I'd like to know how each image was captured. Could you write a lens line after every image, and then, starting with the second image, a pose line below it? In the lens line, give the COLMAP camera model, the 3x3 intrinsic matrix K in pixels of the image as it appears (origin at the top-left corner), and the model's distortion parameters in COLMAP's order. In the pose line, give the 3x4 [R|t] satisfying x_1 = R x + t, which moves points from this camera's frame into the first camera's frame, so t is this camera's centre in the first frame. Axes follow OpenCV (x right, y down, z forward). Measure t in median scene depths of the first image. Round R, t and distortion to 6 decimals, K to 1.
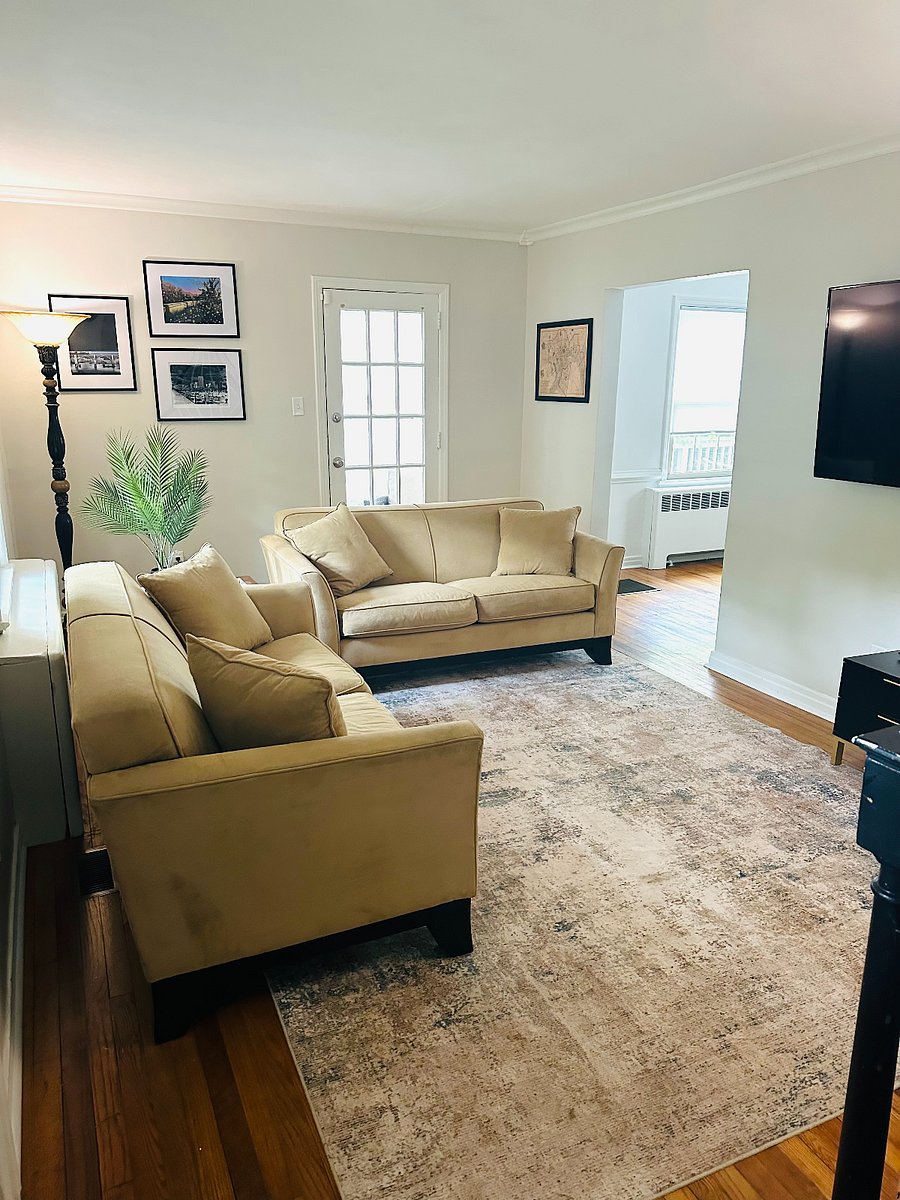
lens RADIAL K [[821.0, 0, 439.9], [0, 821.0, 597.4], [0, 0, 1]] dist [0.027072, -0.008509]
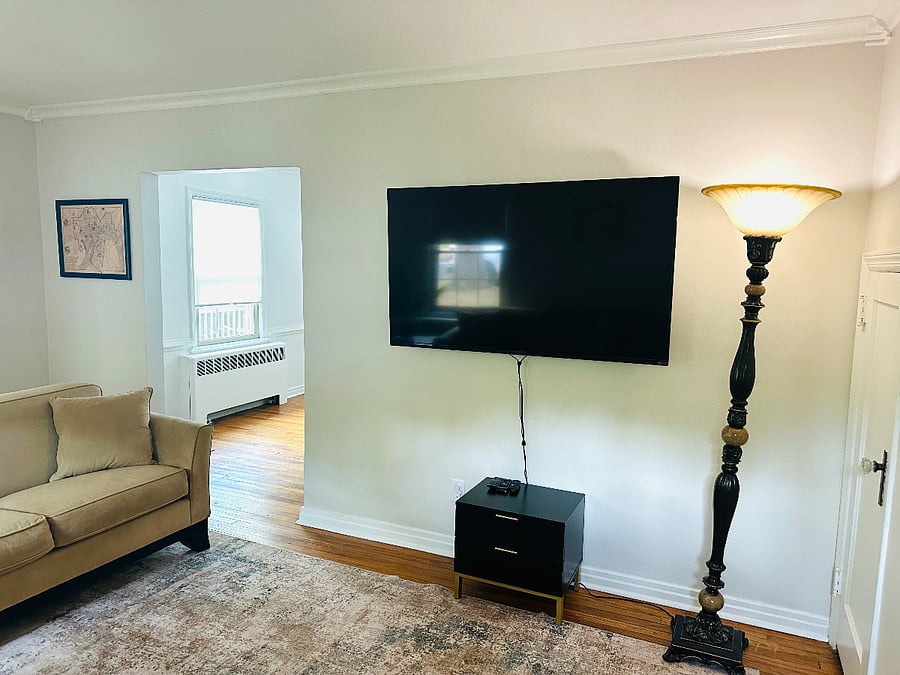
lens RADIAL K [[628.7, 0, 443.6], [0, 628.7, 337.8], [0, 0, 1]] dist [0.002700, -0.004852]
pose [[0.744327, -0.064825, 0.664662, -0.061970], [0.152726, 0.985424, -0.074923, -0.064896], [-0.650117, 0.157278, 0.743379, 0.245205]]
